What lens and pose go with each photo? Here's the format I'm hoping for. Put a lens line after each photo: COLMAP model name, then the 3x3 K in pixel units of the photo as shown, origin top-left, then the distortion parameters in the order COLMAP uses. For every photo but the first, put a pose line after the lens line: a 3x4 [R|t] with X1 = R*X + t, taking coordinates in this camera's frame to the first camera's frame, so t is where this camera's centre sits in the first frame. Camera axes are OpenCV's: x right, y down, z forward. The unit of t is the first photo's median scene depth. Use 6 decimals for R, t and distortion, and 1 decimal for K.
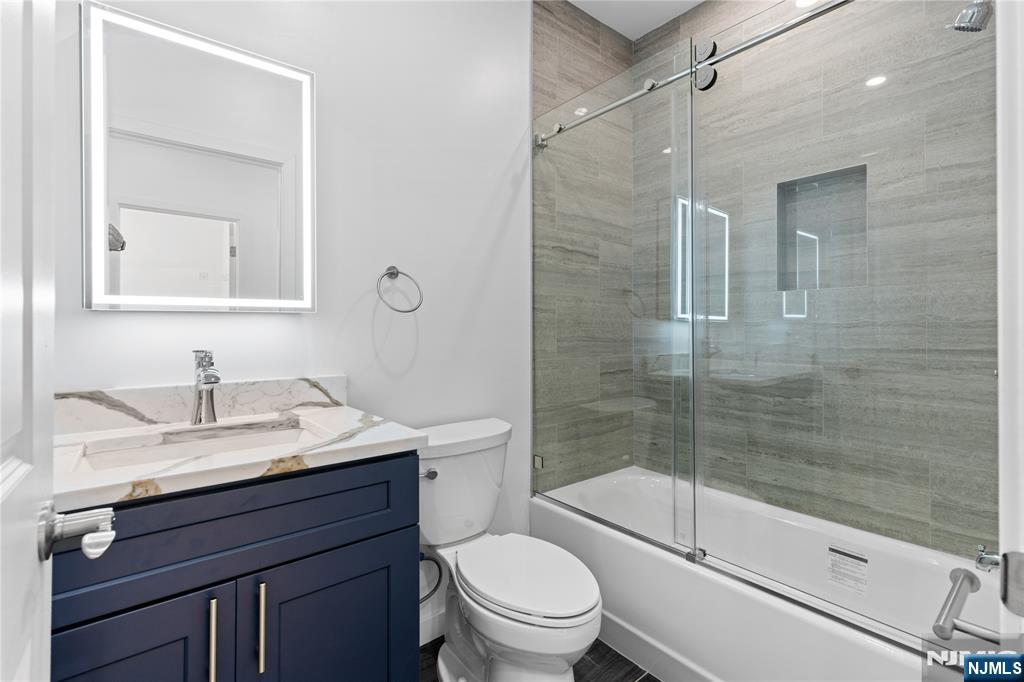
lens RADIAL K [[458.9, 0, 513.0], [0, 458.9, 337.7], [0, 0, 1]] dist [0.010981, -0.003411]
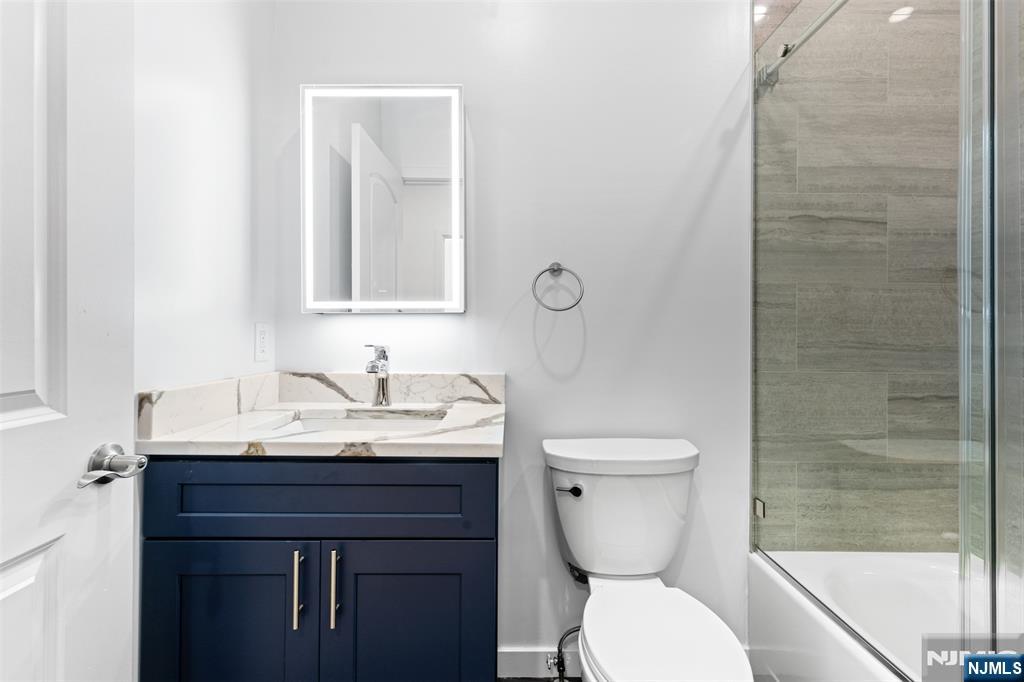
lens RADIAL K [[458.9, 0, 513.0], [0, 458.9, 337.7], [0, 0, 1]] dist [0.010981, -0.003411]
pose [[0.780382, 0.012967, -0.625169, 0.208705], [-0.017520, 0.999846, -0.001130, 0.001716], [0.625058, 0.011835, 0.780489, 0.163031]]
